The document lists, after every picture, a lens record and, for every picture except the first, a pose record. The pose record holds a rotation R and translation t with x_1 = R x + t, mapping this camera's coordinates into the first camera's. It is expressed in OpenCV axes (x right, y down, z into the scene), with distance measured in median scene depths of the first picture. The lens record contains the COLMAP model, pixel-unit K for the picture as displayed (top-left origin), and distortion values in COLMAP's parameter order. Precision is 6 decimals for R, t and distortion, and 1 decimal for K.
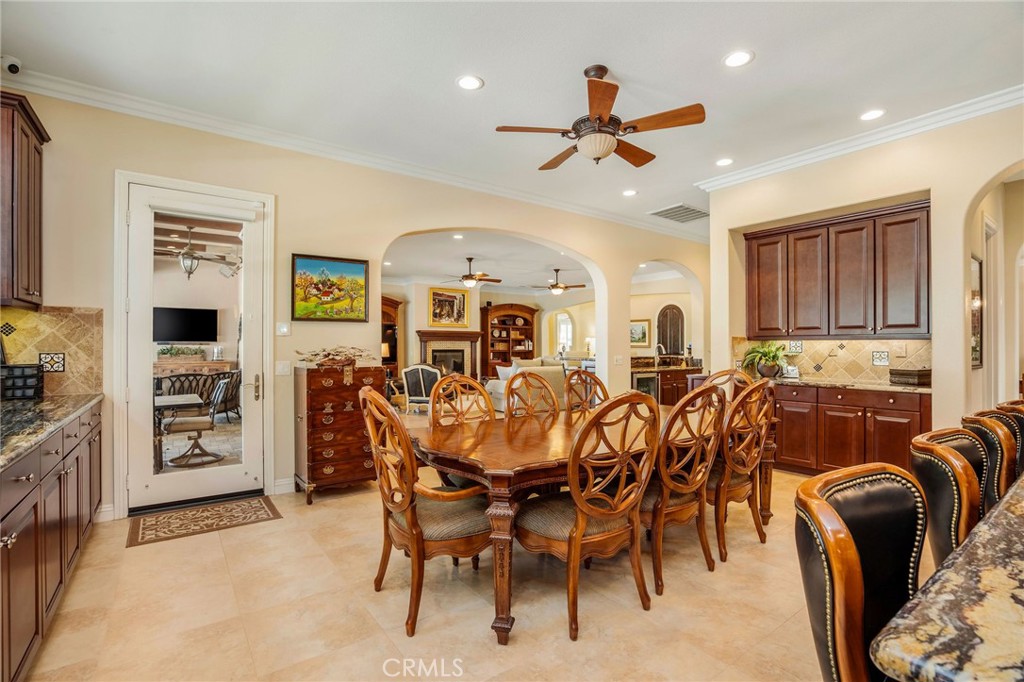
lens RADIAL K [[475.9, 0, 505.6], [0, 475.9, 347.1], [0, 0, 1]] dist [-0.045499, 0.016179]
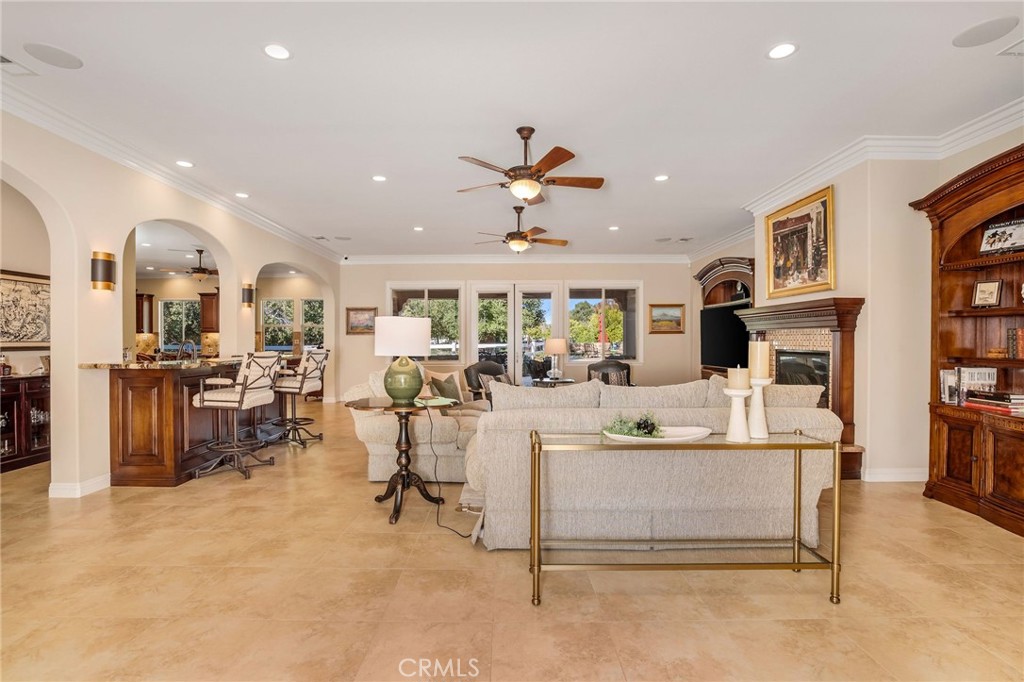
lens RADIAL K [[475.9, 0, 505.6], [0, 475.9, 347.1], [0, 0, 1]] dist [-0.045499, 0.016179]
pose [[-0.591938, 0.013685, -0.805867, 0.341516], [0.001986, 0.999878, 0.015521, -0.004363], [0.805981, 0.007587, -0.591892, 1.004159]]
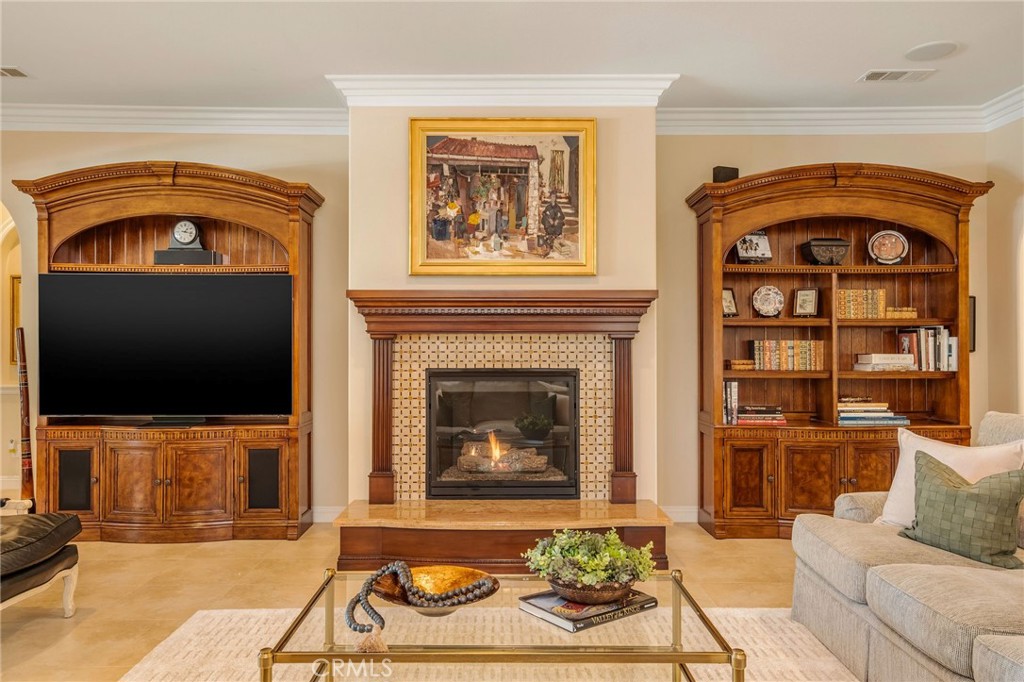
lens RADIAL K [[748.0, 0, 512.0], [0, 748.0, 341.0], [0, 0, 1]] dist [-0.006691, 0.072727]
pose [[0.814222, -0.001745, -0.580551, 0.101220], [-0.000064, 0.999995, -0.003096, -0.007948], [0.580554, 0.002558, 0.814218, 0.673217]]
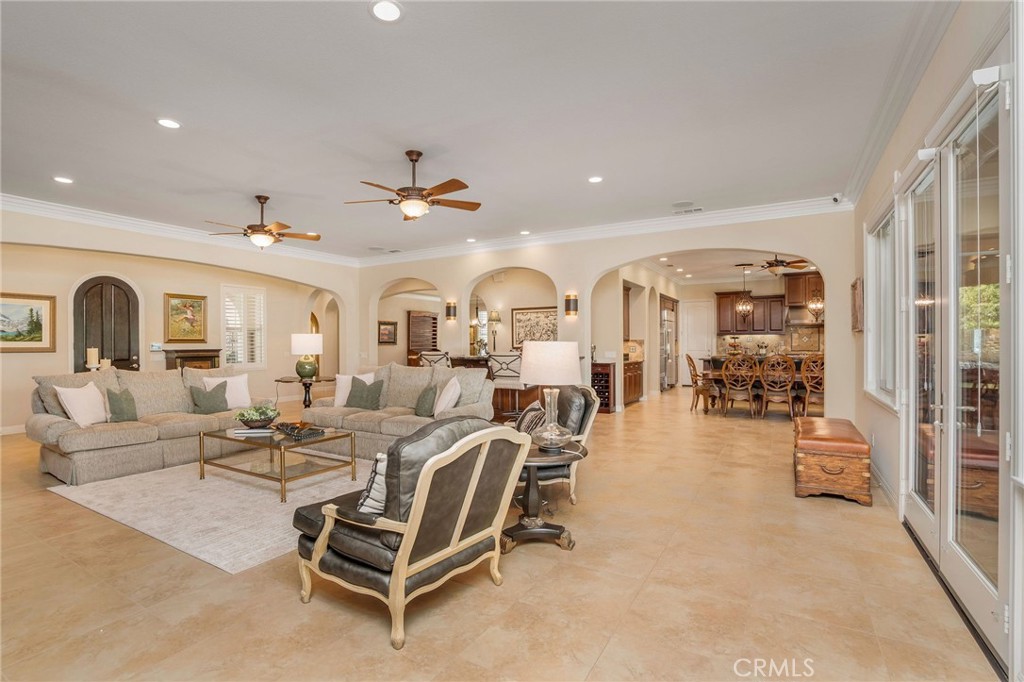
lens RADIAL K [[481.2, 0, 508.0], [0, 481.2, 344.6], [0, 0, 1]] dist [-0.042686, 0.013670]
pose [[-0.402918, -0.000259, 0.915236, -0.384263], [0.006362, 0.999975, 0.003084, -0.005243], [-0.915214, 0.007065, -0.402907, 0.805677]]
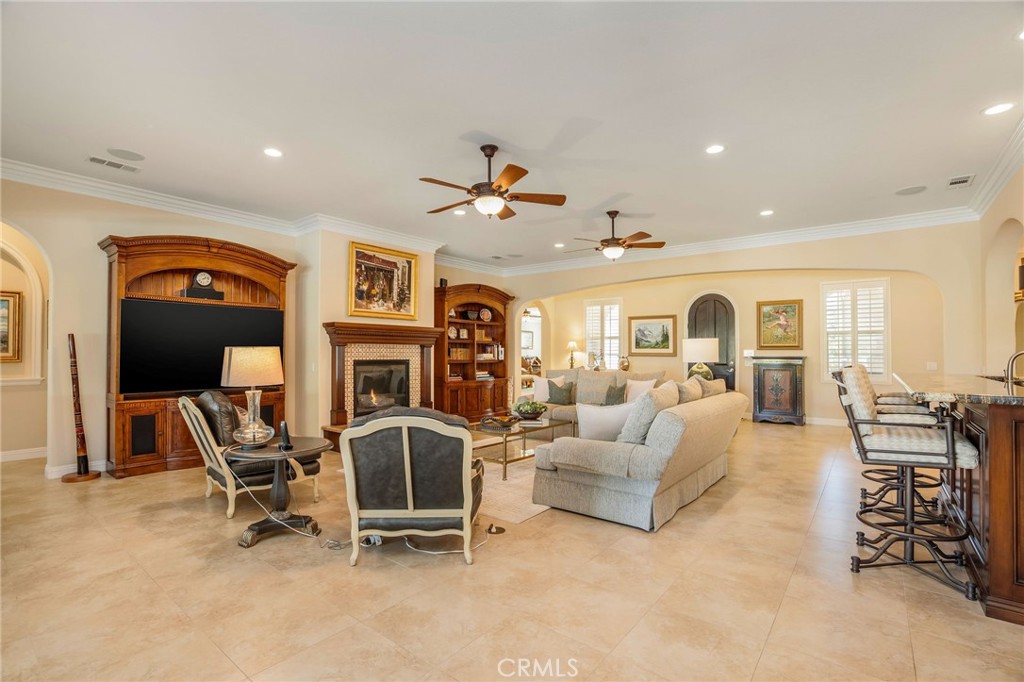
lens RADIAL K [[475.9, 0, 505.6], [0, 475.9, 347.1], [0, 0, 1]] dist [-0.045499, 0.016179]
pose [[0.963107, 0.004967, 0.269074, -0.127309], [-0.001208, 0.999899, -0.014133, -0.002128], [-0.269117, 0.013287, 0.963016, 0.431758]]
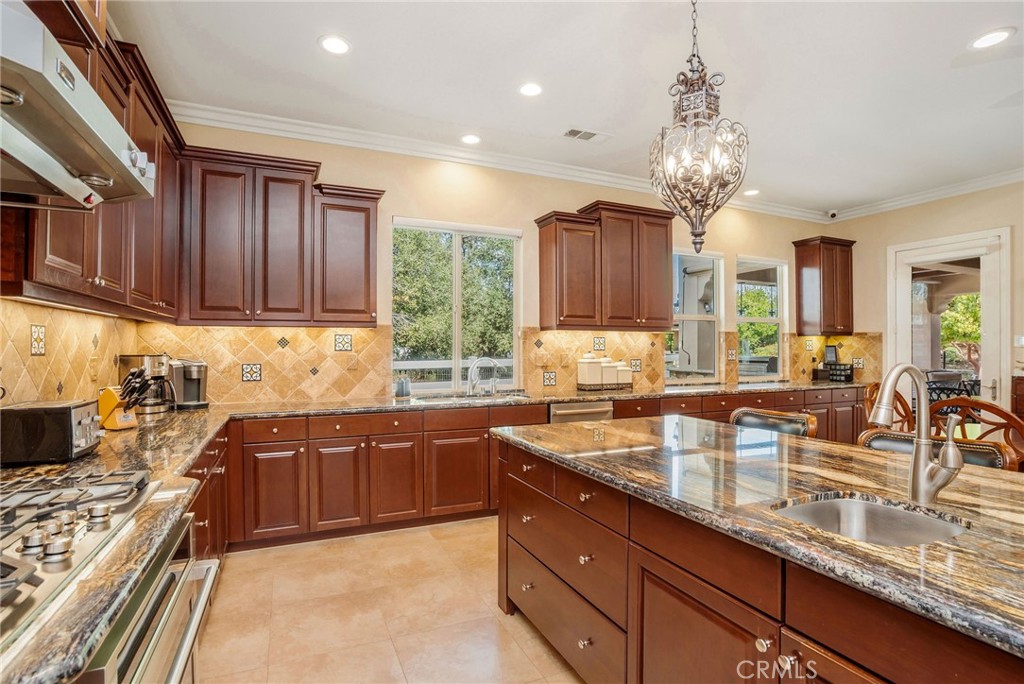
lens RADIAL K [[494.3, 0, 508.7], [0, 494.3, 353.5], [0, 0, 1]] dist [-0.029625, 0.001180]
pose [[-0.207797, 0.012234, -0.978095, 0.281648], [0.000083, 0.999922, 0.012489, -0.008109], [0.978172, 0.002514, -0.207782, 0.002075]]
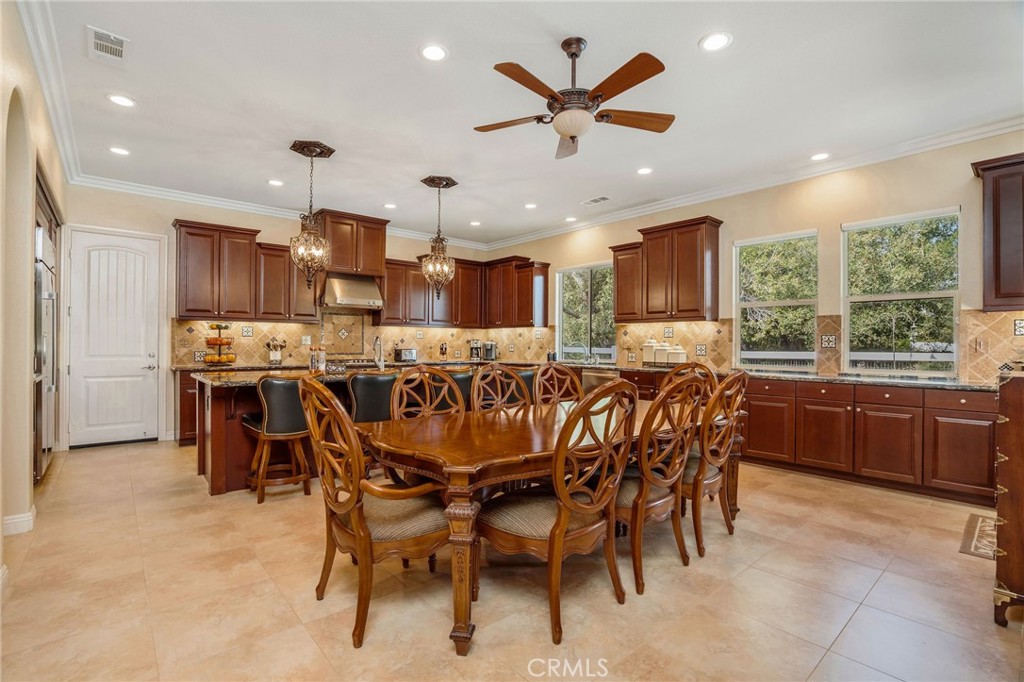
lens RADIAL K [[481.2, 0, 508.0], [0, 481.2, 344.6], [0, 0, 1]] dist [-0.042686, 0.013670]
pose [[-0.996605, -0.005085, -0.082178, 0.097019], [-0.005043, 0.999987, -0.000722, 0.002339], [0.082181, -0.000305, -0.996617, 0.443977]]
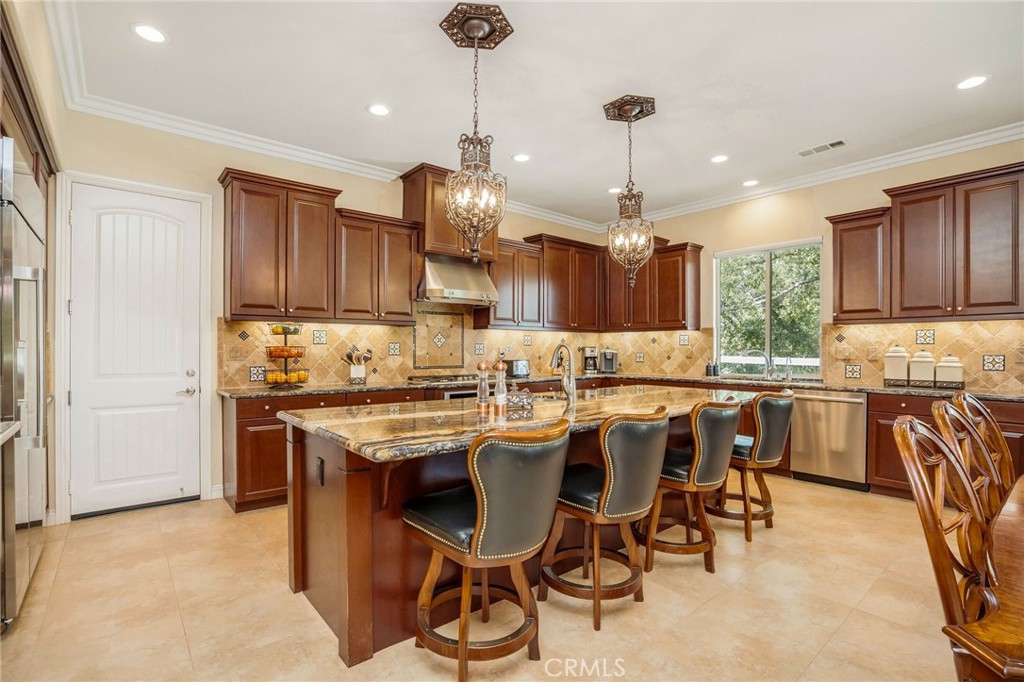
lens RADIAL K [[494.3, 0, 508.7], [0, 494.3, 352.5], [0, 0, 1]] dist [-0.029625, 0.001180]
pose [[-0.997938, -0.001726, -0.064169, 0.207478], [-0.002089, 0.999982, 0.005598, -0.001347], [0.064158, 0.005720, -0.997923, 0.302110]]
